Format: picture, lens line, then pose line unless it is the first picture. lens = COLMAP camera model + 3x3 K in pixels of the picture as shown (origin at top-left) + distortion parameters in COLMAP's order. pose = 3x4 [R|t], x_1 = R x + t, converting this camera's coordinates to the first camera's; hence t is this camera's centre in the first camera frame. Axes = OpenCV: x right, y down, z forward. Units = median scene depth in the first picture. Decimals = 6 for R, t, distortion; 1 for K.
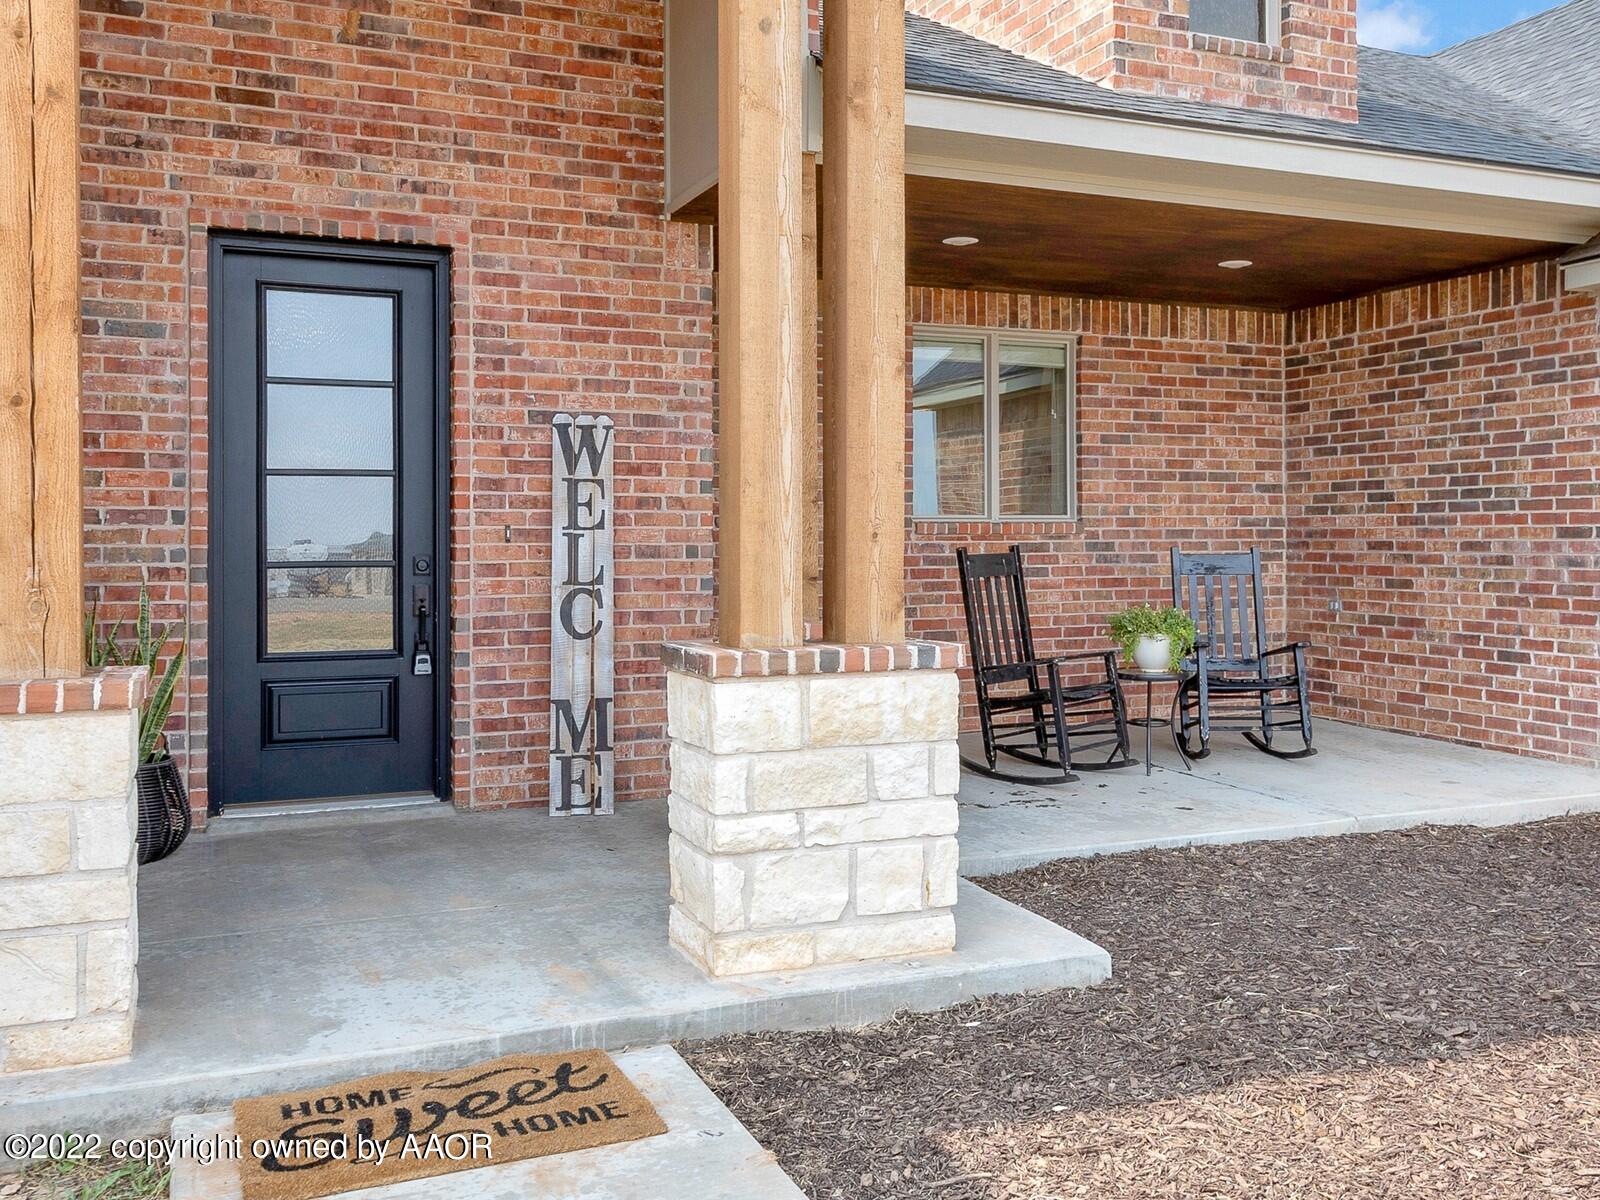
lens RADIAL K [[1386.3, 0, 800.0], [0, 1386.3, 541.5], [0, 0, 1]] dist [0.006679, 0.001687]
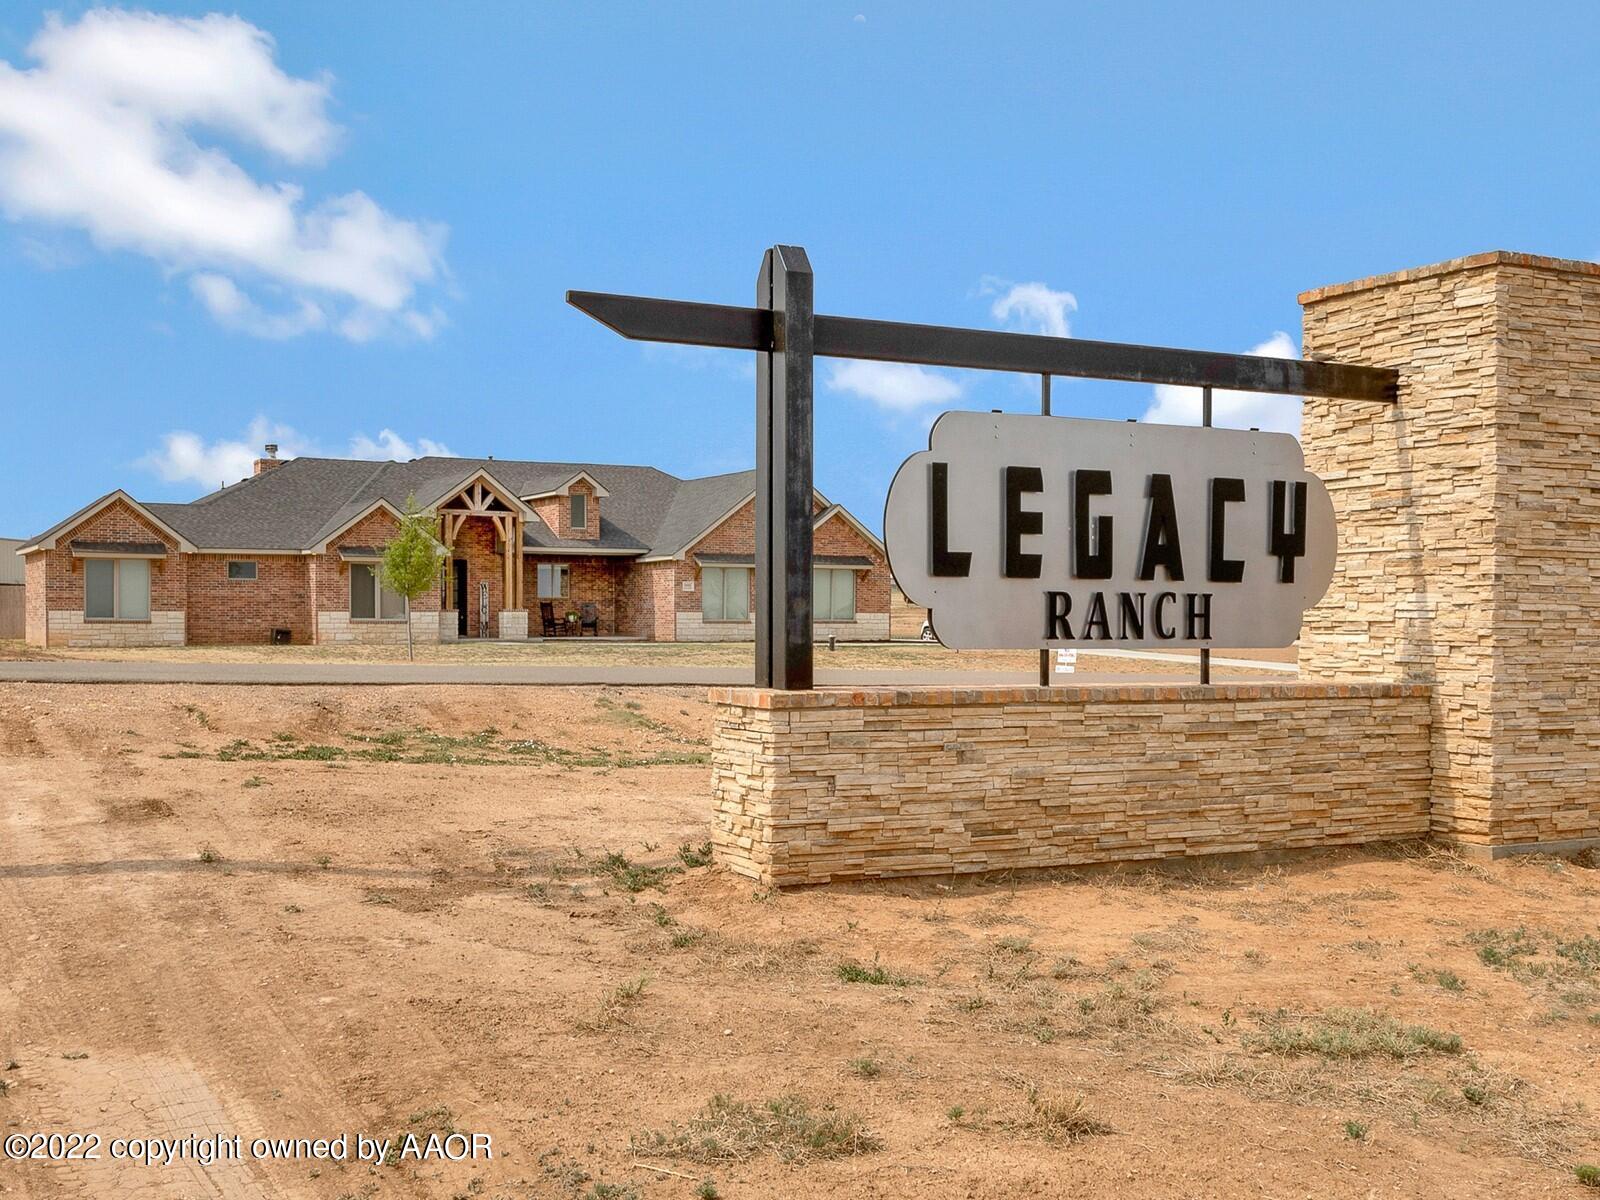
lens RADIAL K [[1912.9, 0, 800.0], [0, 1912.9, 600.0], [0, 0, 1]] dist [0.005492, 0.006524]
pose [[0.994718, 0.004971, 0.102522, 0.466125], [-0.003457, 0.999883, -0.014933, 0.144837], [-0.102584, 0.014499, 0.994619, -9.267257]]
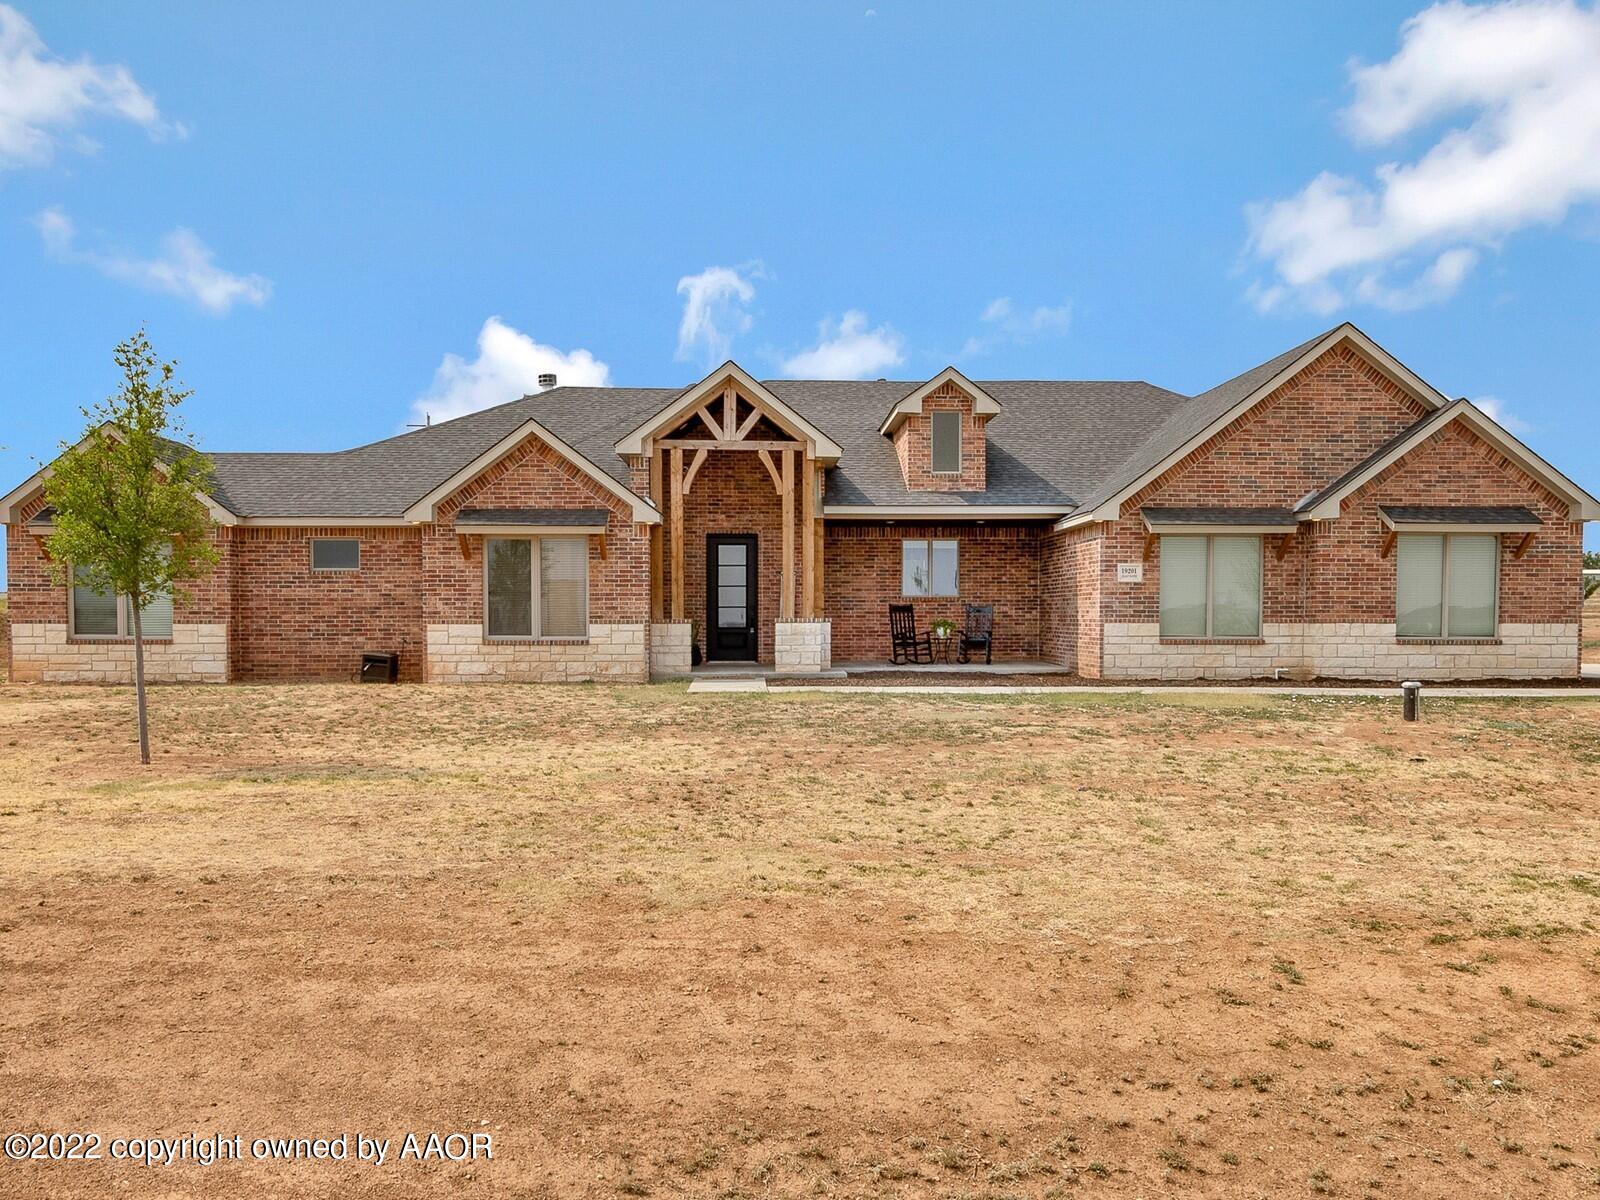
lens RADIAL K [[1399.7, 0, 804.9], [0, 1399.7, 664.5], [0, 0, 1]] dist [0.005461, -0.002102]
pose [[0.930727, 0.014991, -0.365408, 1.489969], [-0.003352, 0.999467, 0.032465, 0.053207], [0.365700, -0.028991, 0.930281, -3.027372]]
